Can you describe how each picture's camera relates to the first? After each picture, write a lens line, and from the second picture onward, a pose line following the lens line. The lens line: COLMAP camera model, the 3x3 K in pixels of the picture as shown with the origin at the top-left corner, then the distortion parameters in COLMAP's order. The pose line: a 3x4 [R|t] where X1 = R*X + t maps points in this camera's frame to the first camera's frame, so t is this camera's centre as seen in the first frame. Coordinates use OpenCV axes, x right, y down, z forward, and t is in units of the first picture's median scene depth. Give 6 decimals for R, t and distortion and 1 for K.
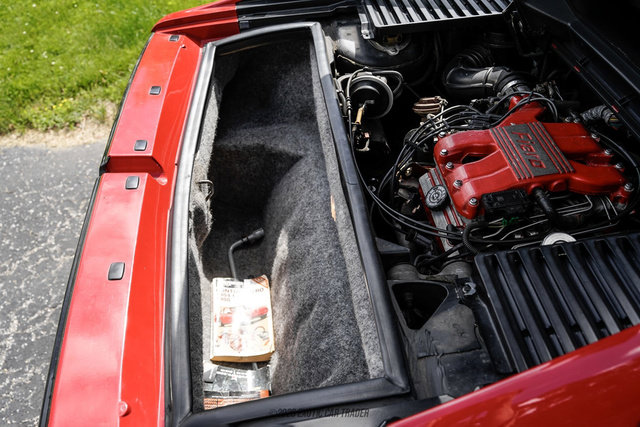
lens RADIAL K [[521.3, 0, 320.0], [0, 521.3, 213.5], [0, 0, 1]] dist [-0.014214, -0.007796]
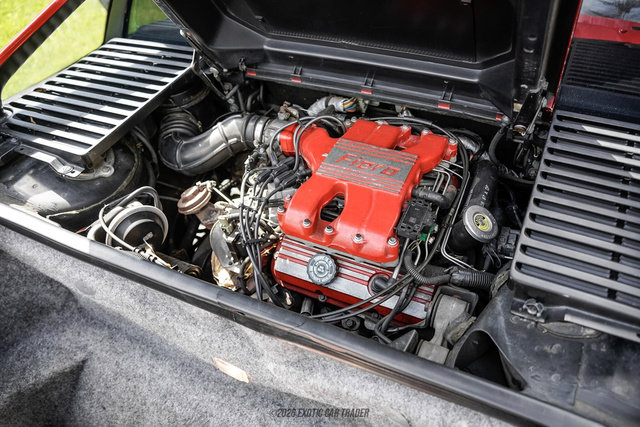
lens RADIAL K [[521.3, 0, 320.0], [0, 521.3, 213.5], [0, 0, 1]] dist [-0.014214, -0.007796]
pose [[0.530045, -0.578742, 0.619766, -0.211311], [0.626216, 0.759963, 0.174098, -0.207254], [-0.571757, 0.295828, 0.765232, 0.260244]]
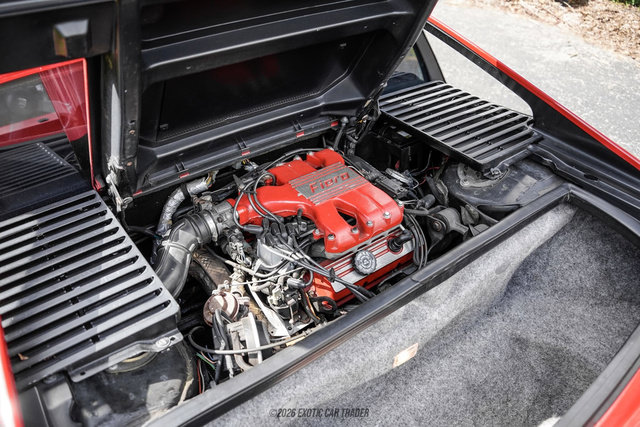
lens RADIAL K [[521.3, 0, 320.0], [0, 521.3, 213.5], [0, 0, 1]] dist [-0.014214, -0.007796]
pose [[-0.522632, -0.467672, 0.712838, -0.371037], [0.606387, 0.383824, 0.696401, -0.724409], [-0.599292, 0.796217, 0.082991, 0.728088]]
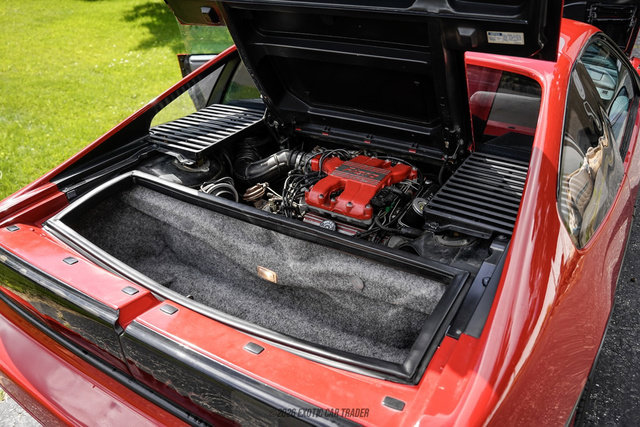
lens RADIAL K [[521.3, 0, 320.0], [0, 521.3, 213.5], [0, 0, 1]] dist [-0.014214, -0.007796]
pose [[0.615566, -0.354933, 0.703634, -0.640676], [0.543326, 0.837867, -0.052679, -0.001899], [-0.570855, 0.414730, 0.708607, -0.016509]]
